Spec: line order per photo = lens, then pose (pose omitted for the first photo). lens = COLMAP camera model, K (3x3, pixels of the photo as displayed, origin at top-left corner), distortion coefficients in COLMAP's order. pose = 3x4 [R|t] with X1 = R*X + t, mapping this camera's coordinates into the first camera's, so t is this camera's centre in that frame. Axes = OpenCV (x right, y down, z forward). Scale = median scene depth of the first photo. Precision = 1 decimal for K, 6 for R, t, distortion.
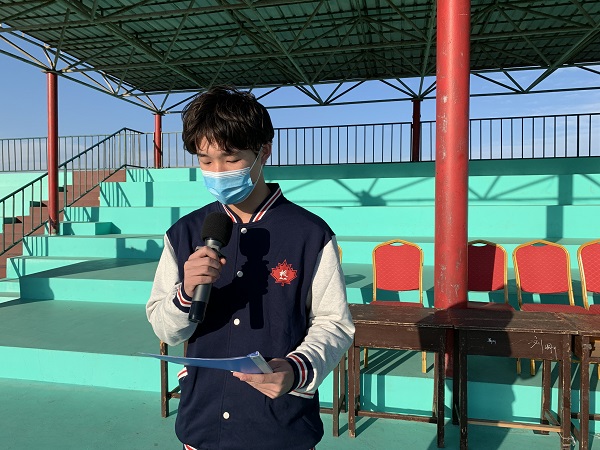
lens RADIAL K [[472.9, 0, 300.0], [0, 472.9, 225.0], [0, 0, 1]] dist [0.011182, 0.006704]
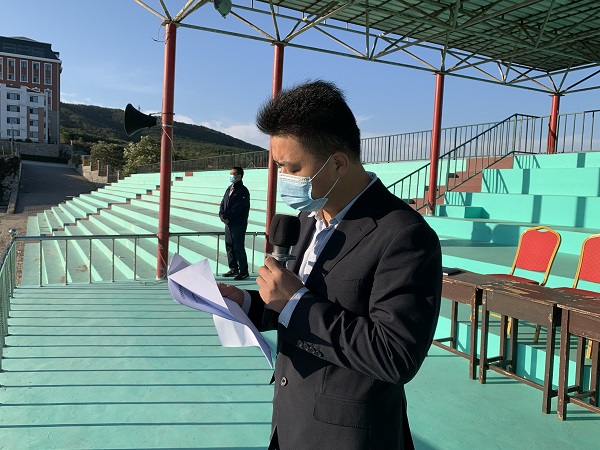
lens RADIAL K [[547.9, 0, 300.0], [0, 547.9, 225.0], [0, 0, 1]] dist [0.003237, -0.013888]
pose [[0.622646, 0.076905, -0.778716, 0.289821], [-0.064668, 0.996812, 0.046736, 0.002636], [0.779827, 0.021258, 0.625634, -0.071512]]
